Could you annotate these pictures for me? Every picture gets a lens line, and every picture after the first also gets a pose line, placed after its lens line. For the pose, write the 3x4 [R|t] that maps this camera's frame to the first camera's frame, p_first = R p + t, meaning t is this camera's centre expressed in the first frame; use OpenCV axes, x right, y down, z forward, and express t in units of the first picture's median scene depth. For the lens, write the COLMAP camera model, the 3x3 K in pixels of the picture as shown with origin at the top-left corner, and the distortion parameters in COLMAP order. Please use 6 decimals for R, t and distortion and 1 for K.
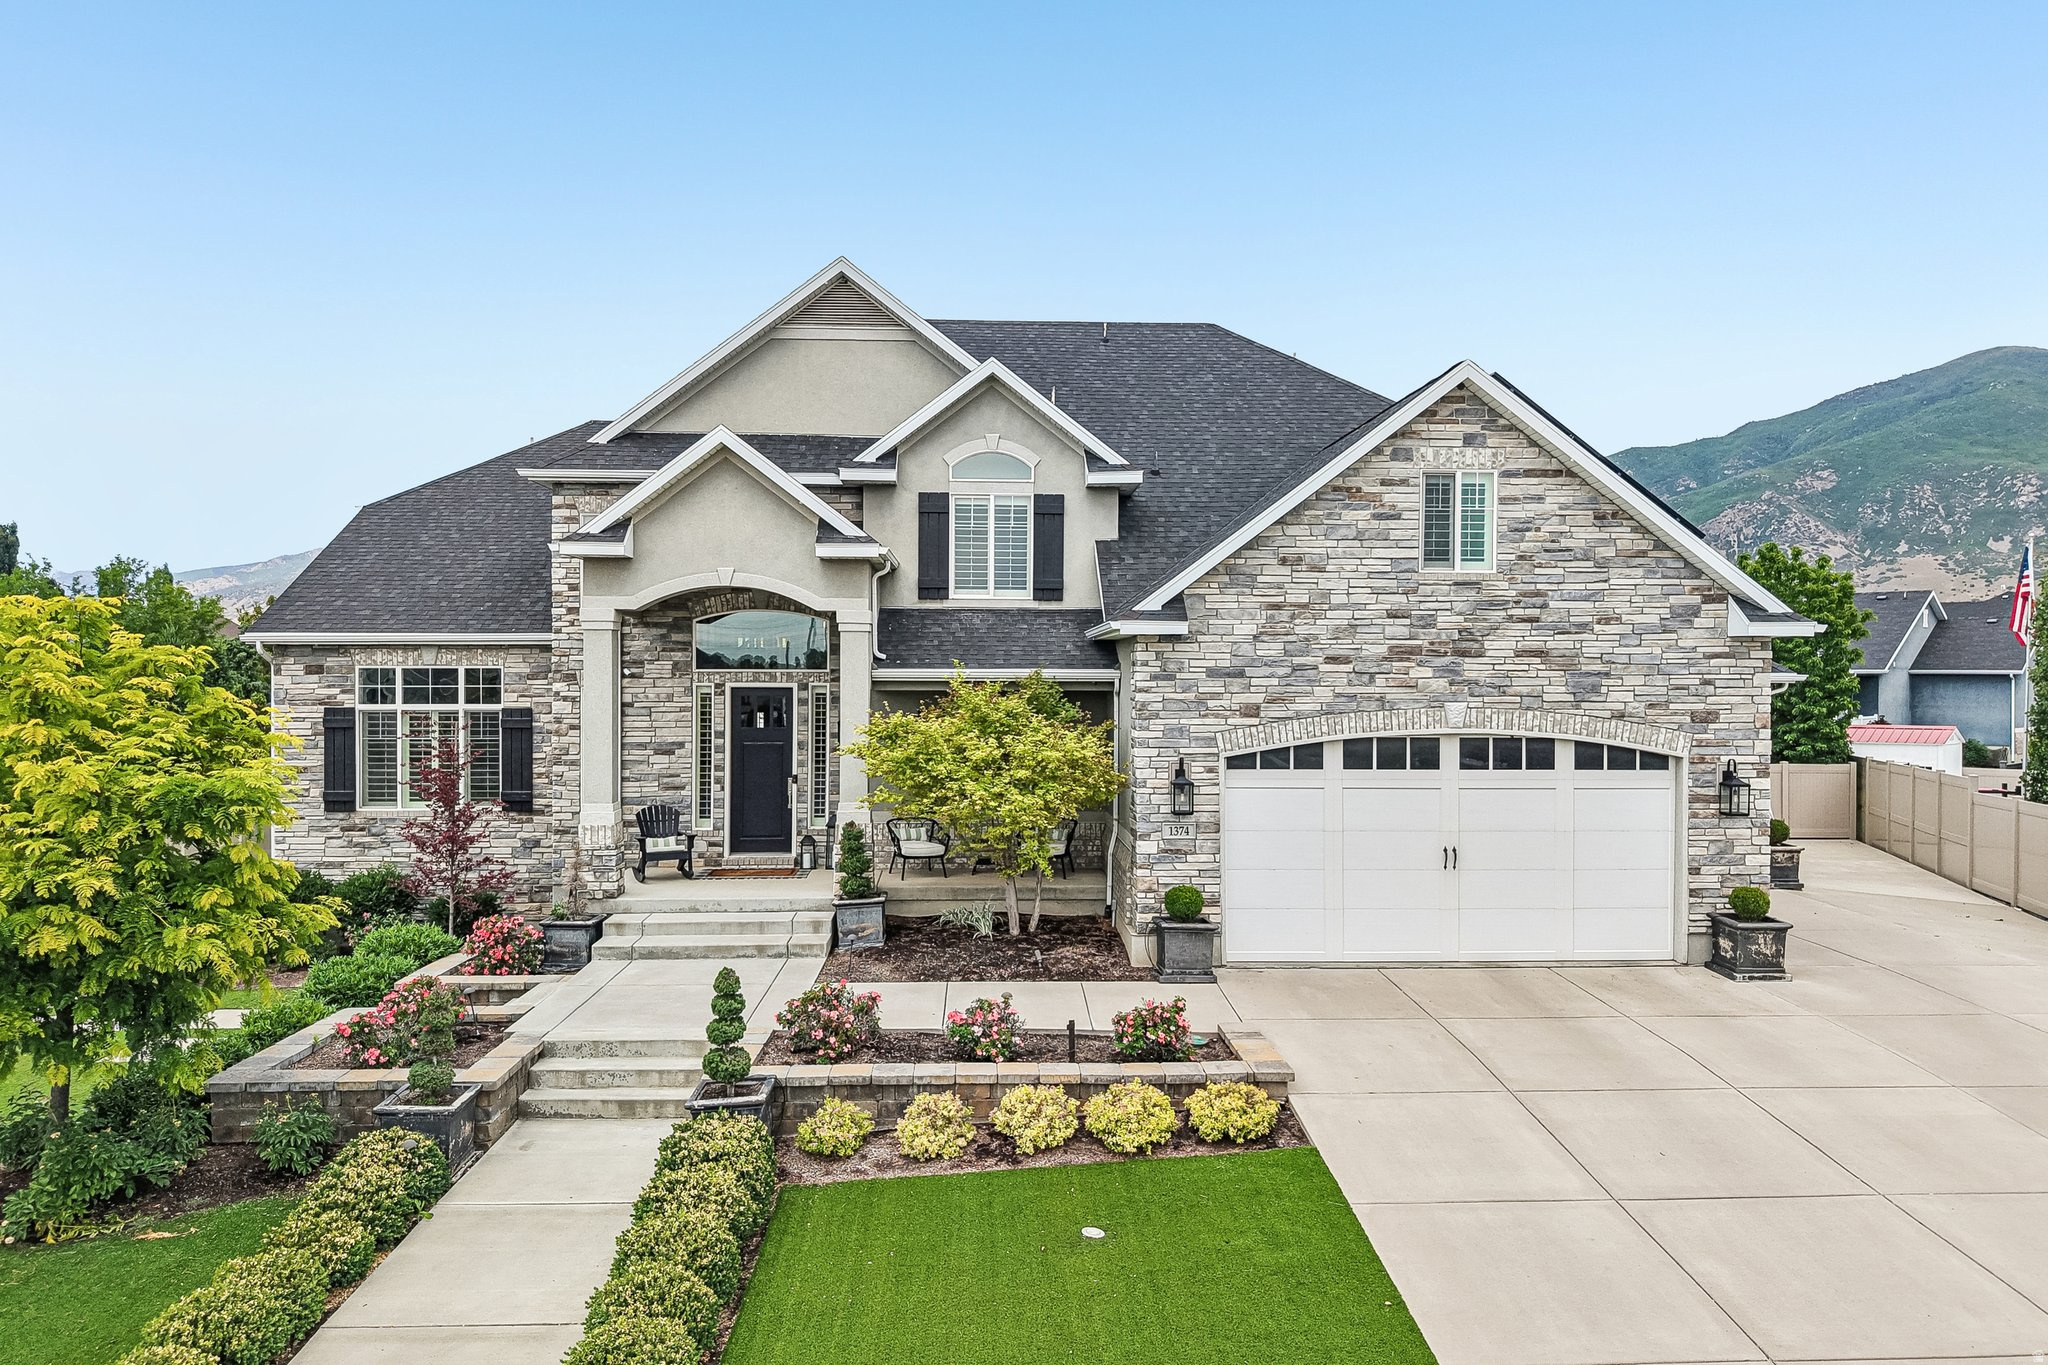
lens RADIAL K [[1395.5, 0, 1032.8], [0, 1395.5, 683.4], [0, 0, 1]] dist [-0.002621, 0.003557]
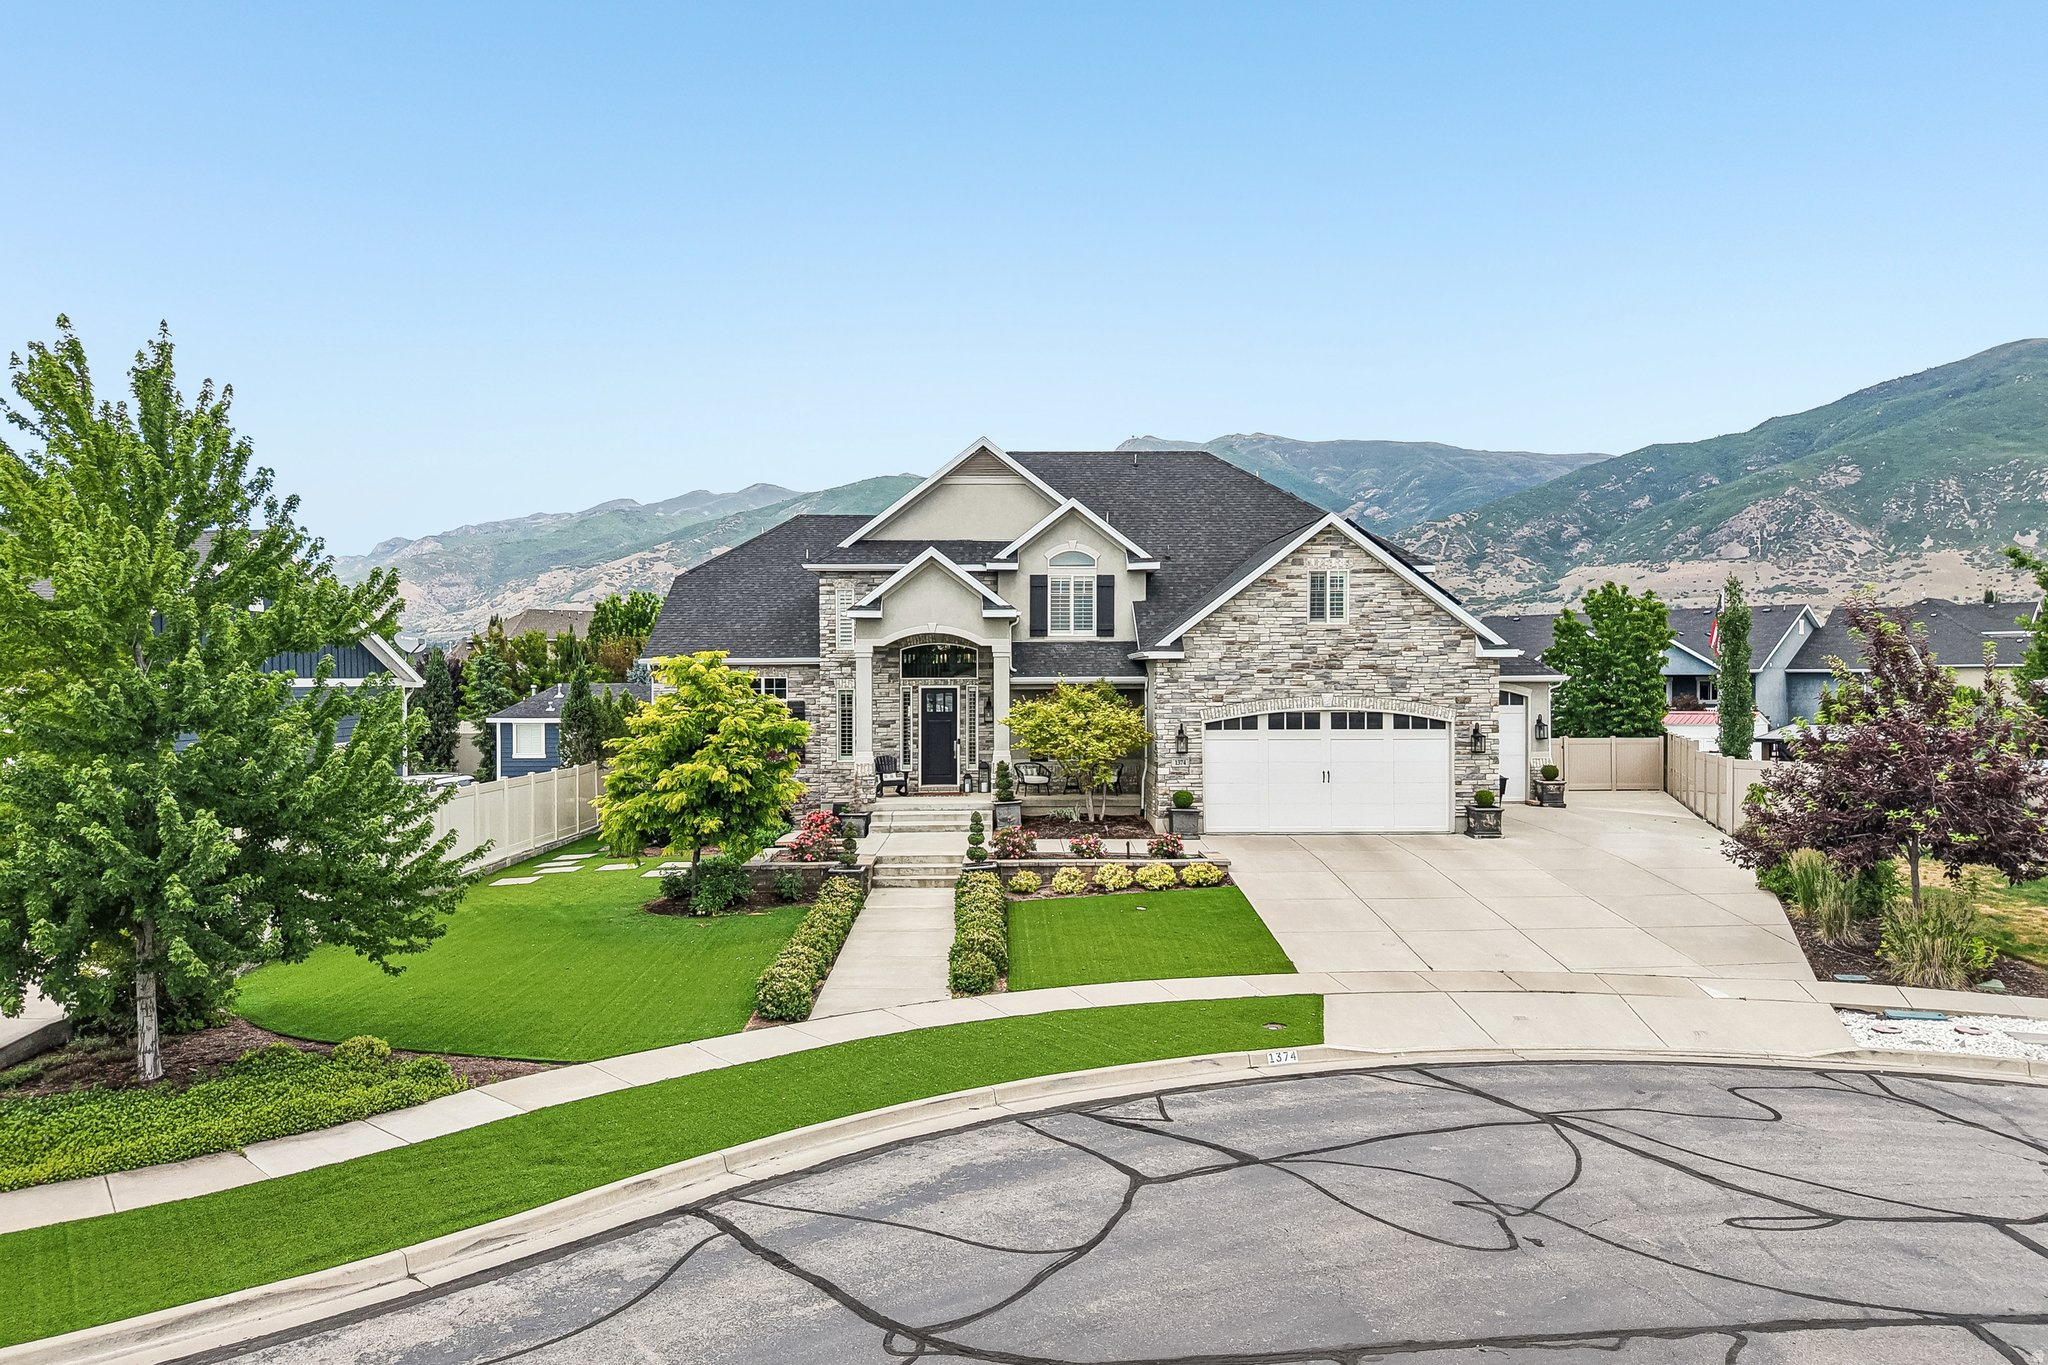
lens RADIAL K [[1389.5, 0, 1024.0], [0, 1389.5, 682.5], [0, 0, 1]] dist [0.022242, -0.024851]
pose [[0.999758, -0.007146, -0.020828, -0.066017], [0.007101, 0.999972, -0.002220, 0.000279], [0.020843, 0.002072, 0.999781, -0.871731]]
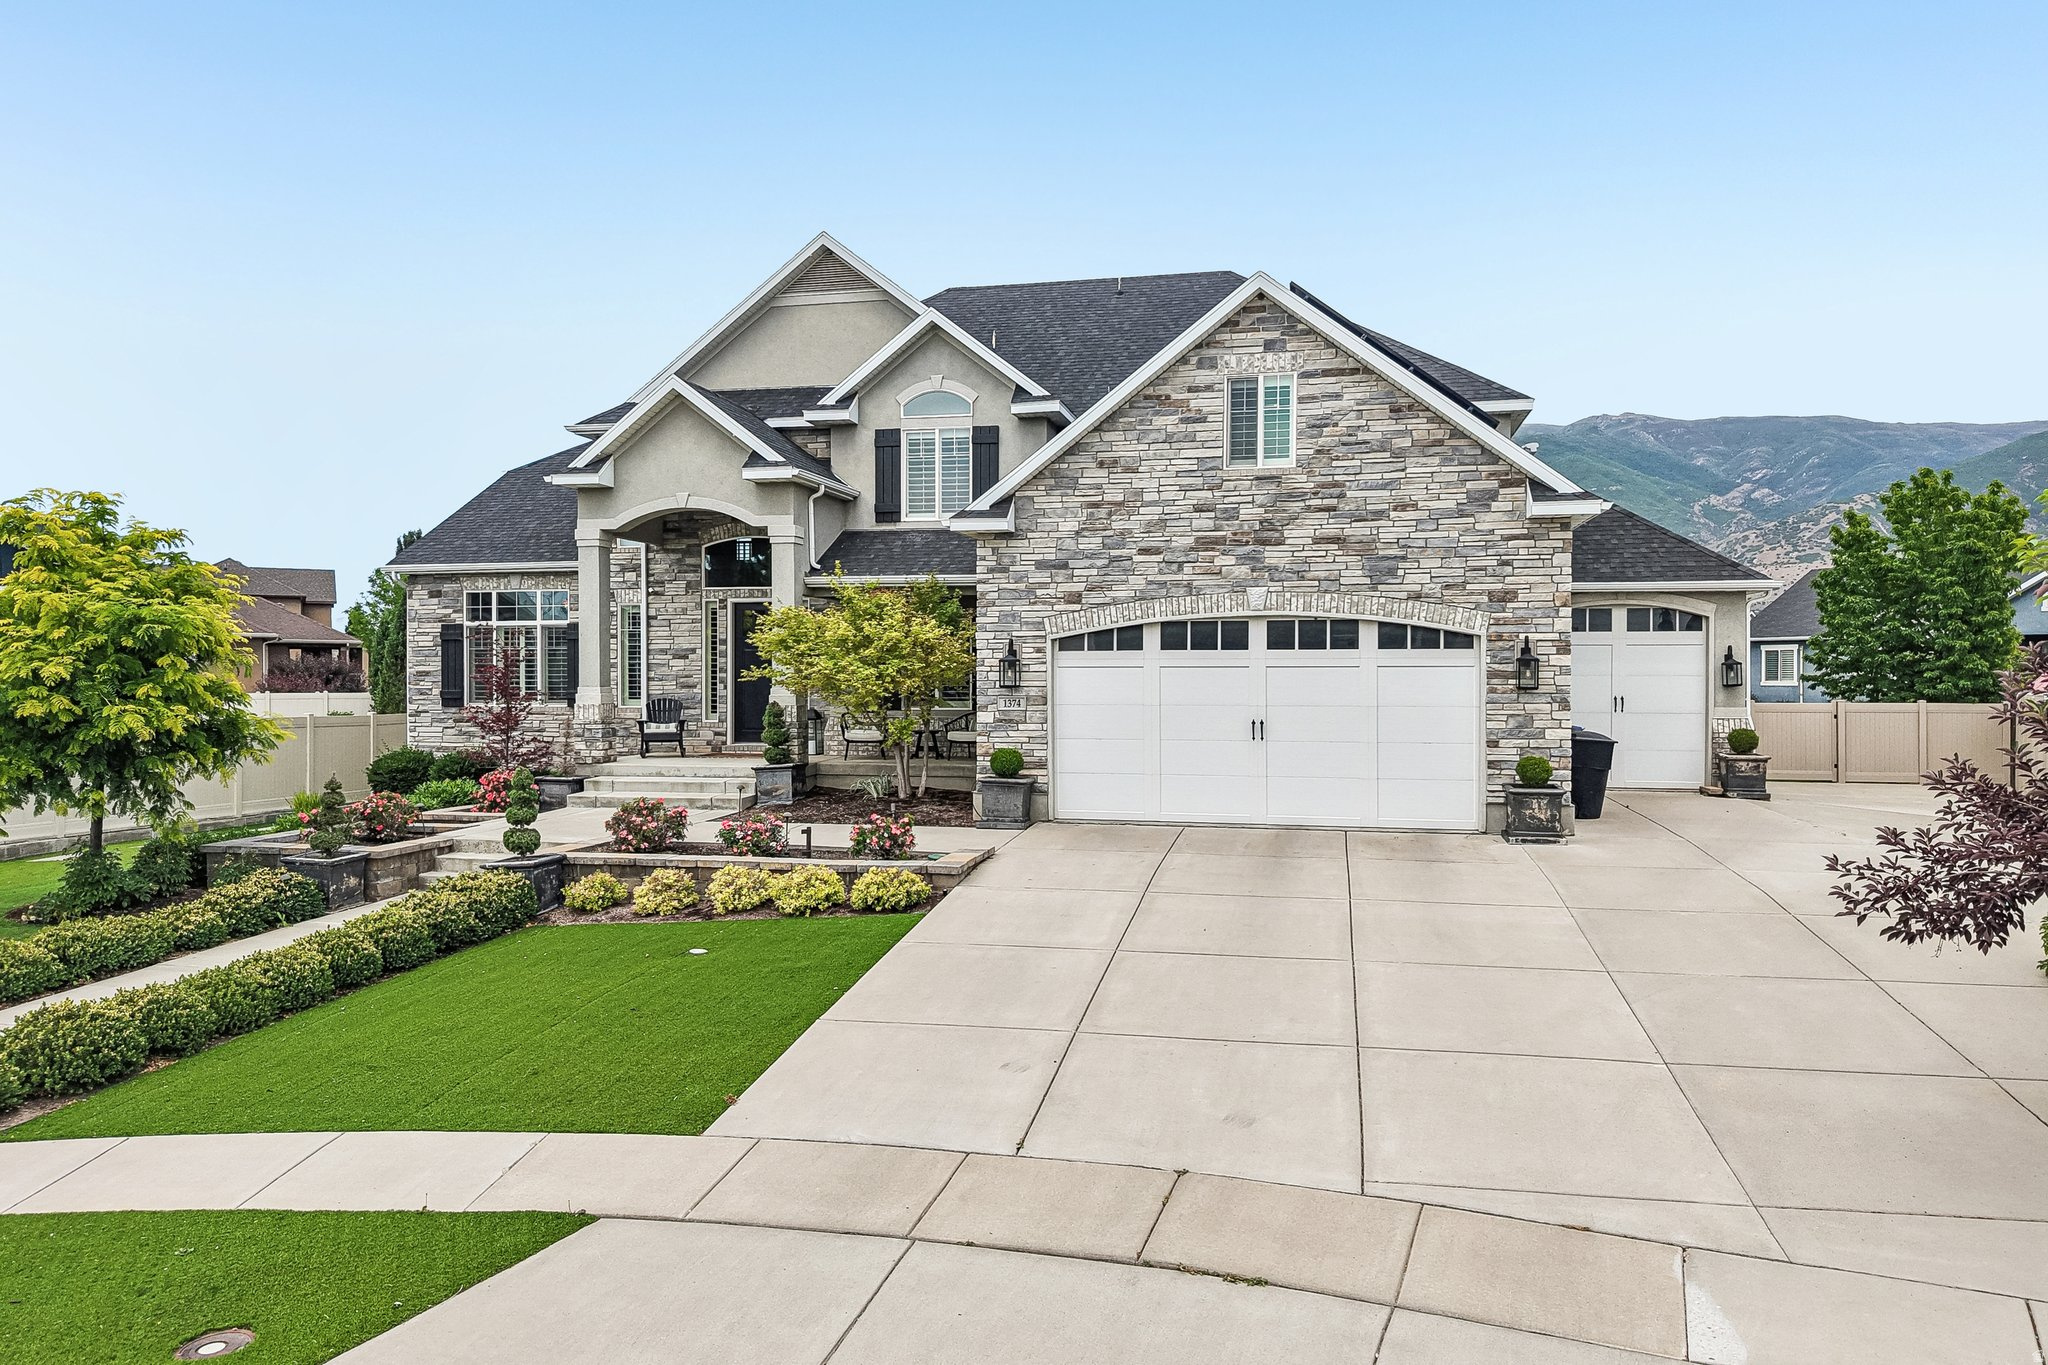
lens RADIAL K [[1389.5, 0, 1024.0], [0, 1389.5, 682.5], [0, 0, 1]] dist [0.022242, -0.024851]
pose [[0.965867, -0.001215, -0.259036, 0.404602], [0.000860, 0.999999, -0.001484, 0.089479], [0.259038, 0.001211, 0.965866, -0.100453]]
